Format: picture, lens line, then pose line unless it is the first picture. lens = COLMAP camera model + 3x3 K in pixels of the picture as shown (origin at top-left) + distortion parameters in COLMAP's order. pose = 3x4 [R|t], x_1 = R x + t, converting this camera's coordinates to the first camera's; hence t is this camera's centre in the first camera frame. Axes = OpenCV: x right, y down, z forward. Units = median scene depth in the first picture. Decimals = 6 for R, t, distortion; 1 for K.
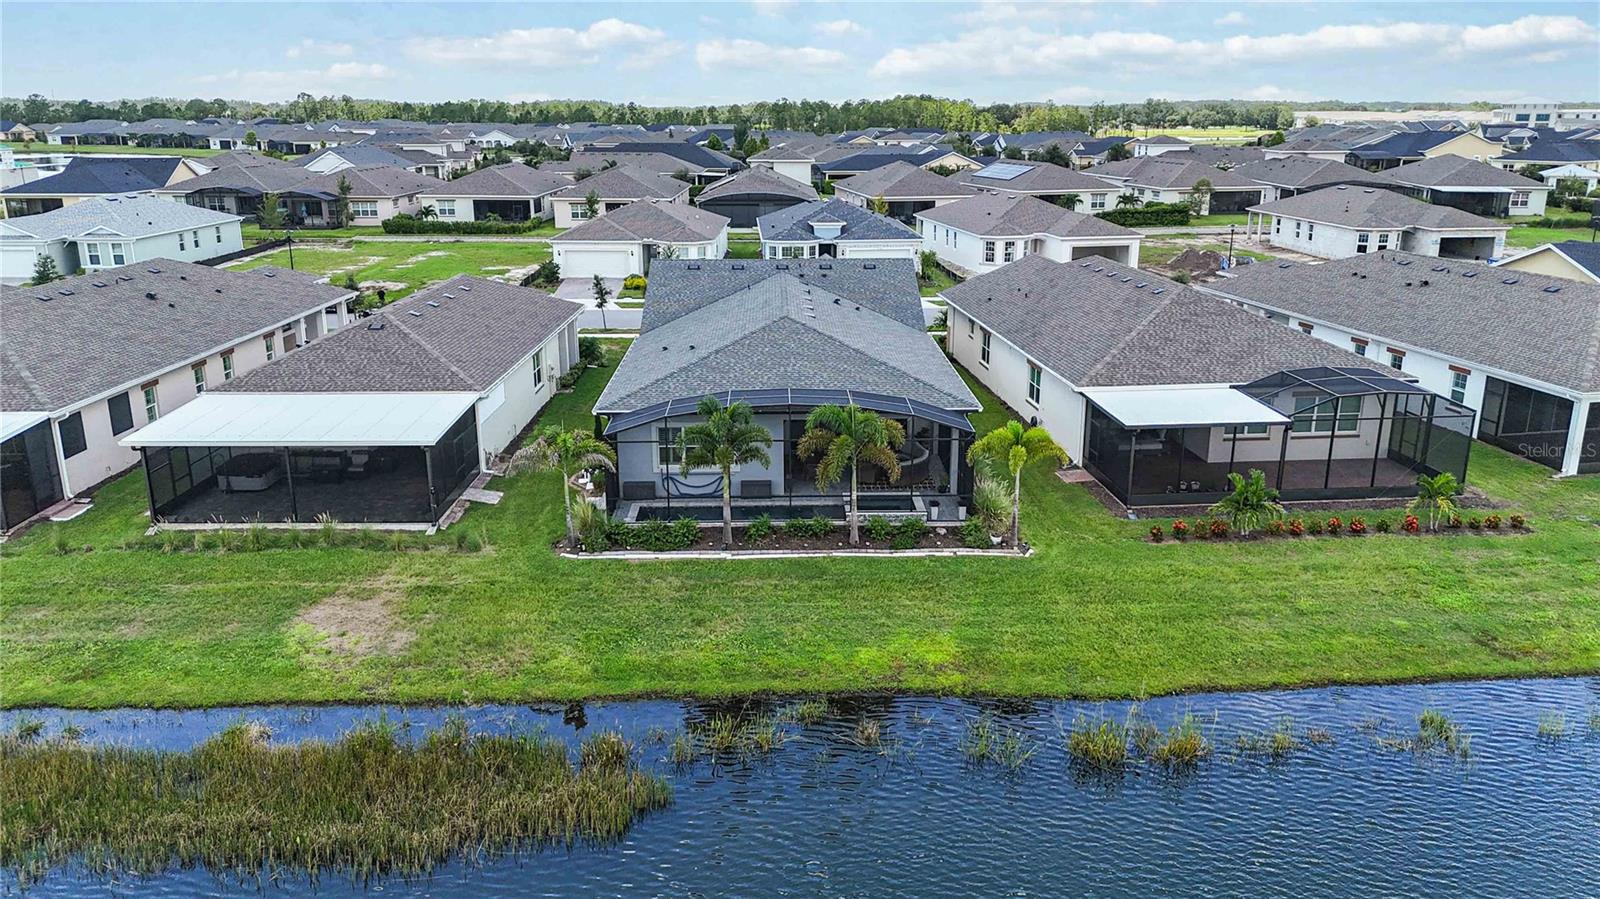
lens RADIAL K [[1179.6, 0, 806.8], [0, 1179.6, 447.4], [0, 0, 1]] dist [0.097125, -0.118612]
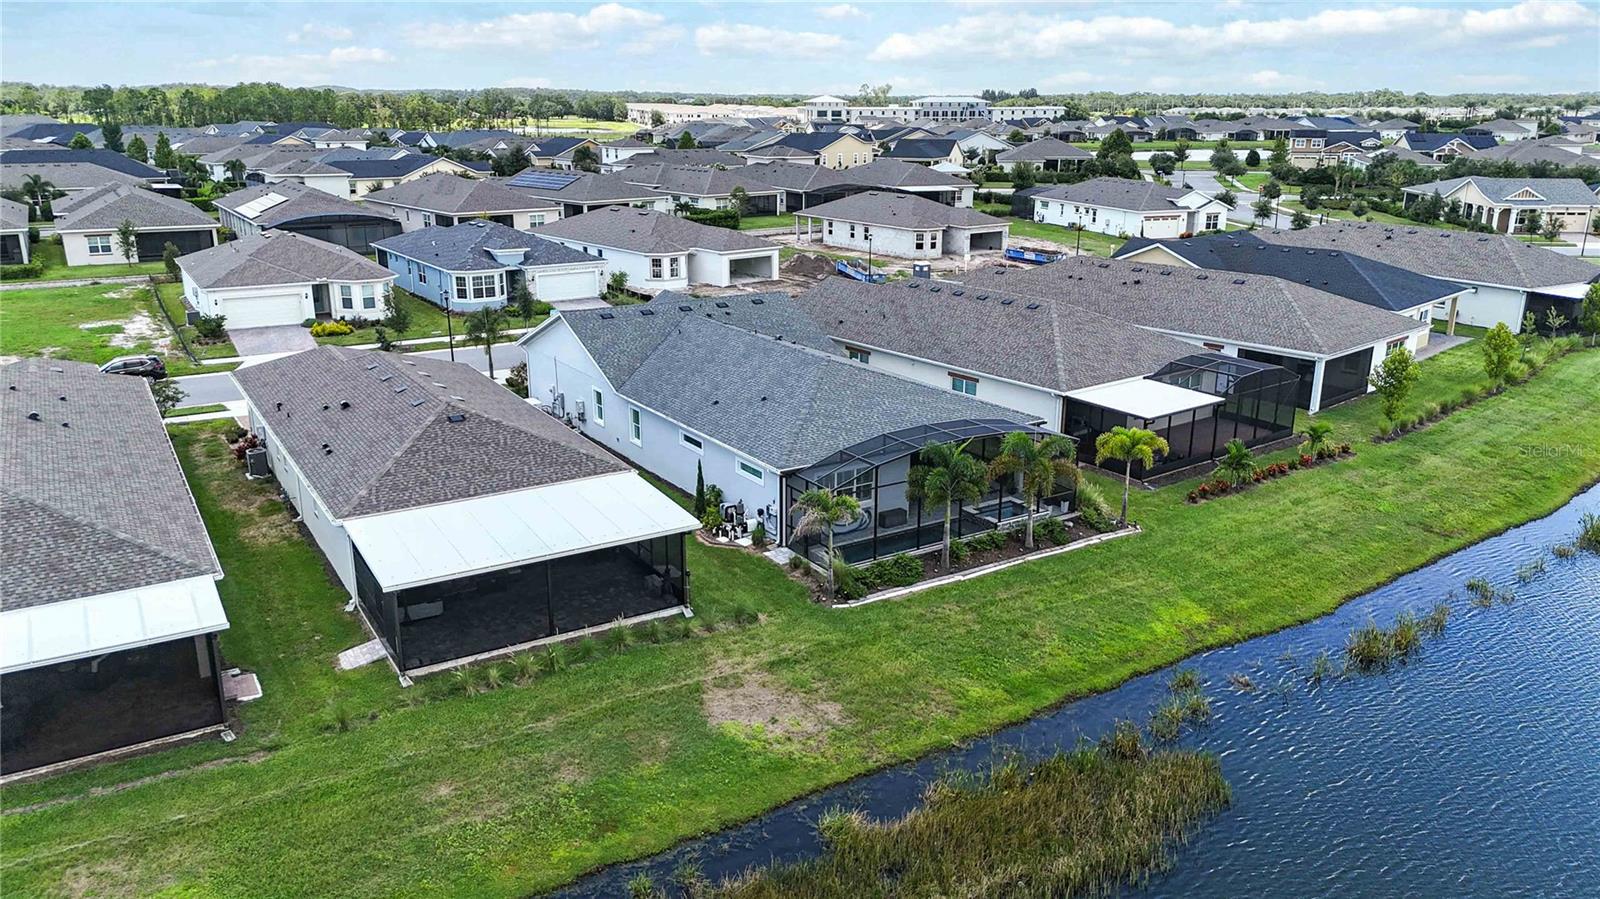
lens RADIAL K [[1179.6, 0, 806.8], [0, 1179.6, 447.4], [0, 0, 1]] dist [0.097125, -0.118612]
pose [[0.850261, -0.143856, 0.506321, -0.545435], [0.137794, 0.989215, 0.049659, -0.079303], [-0.508005, 0.027545, 0.860914, 0.064189]]
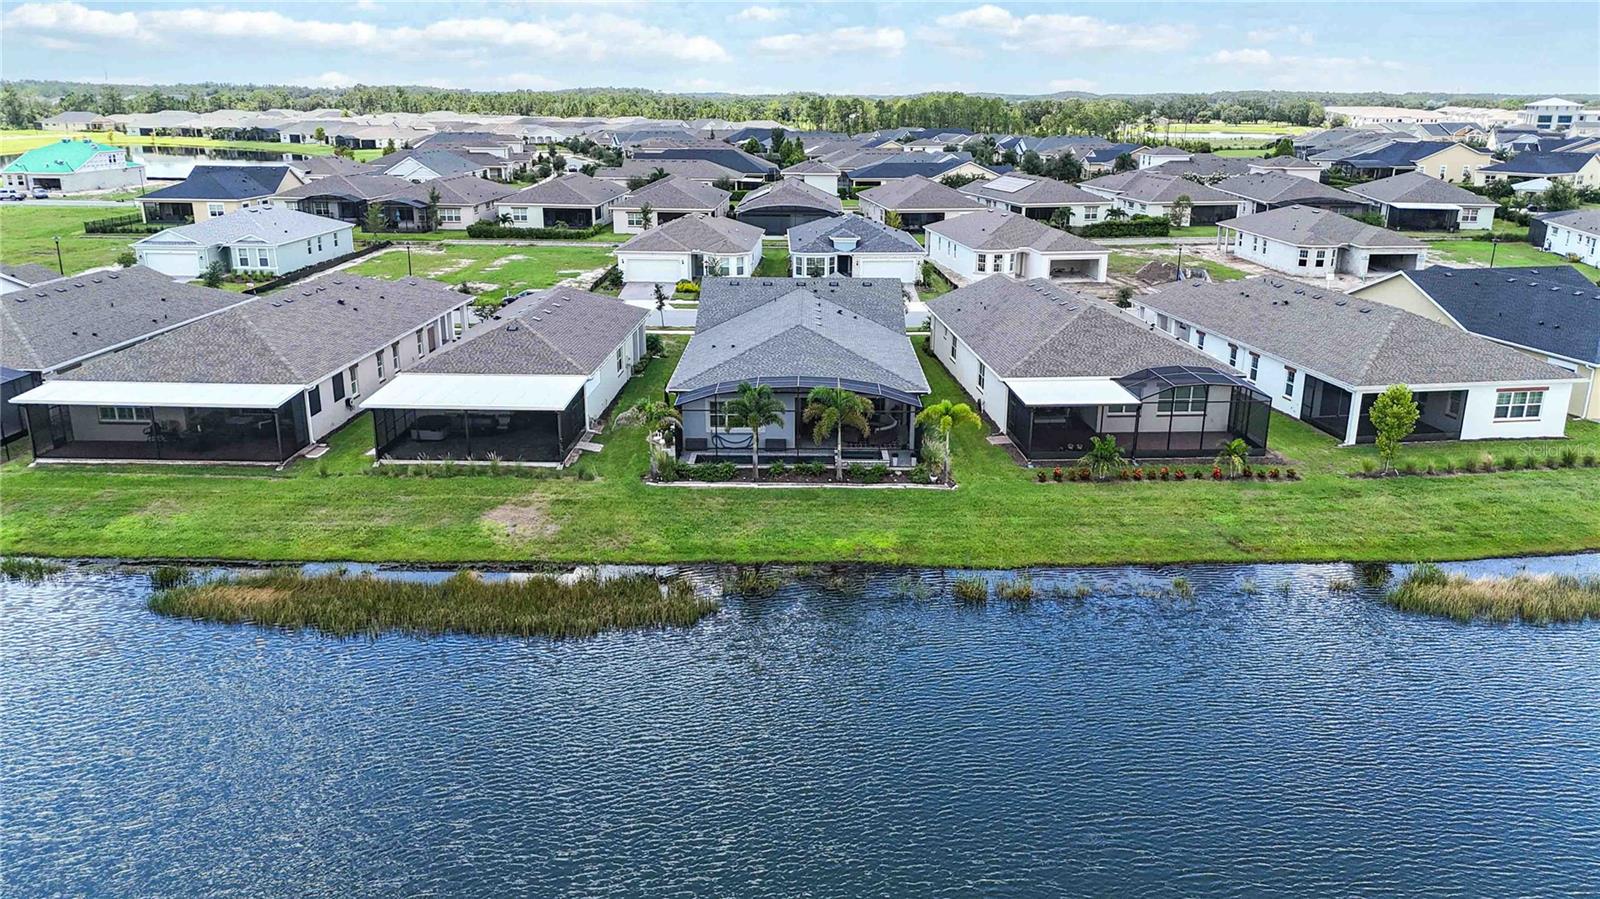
lens RADIAL K [[1179.6, 0, 806.8], [0, 1179.6, 447.4], [0, 0, 1]] dist [0.097125, -0.118612]
pose [[0.999463, 0.015486, -0.028892, 0.030735], [-0.015157, 0.999818, 0.011550, 0.017354], [0.029065, -0.011106, 0.999516, -0.373804]]
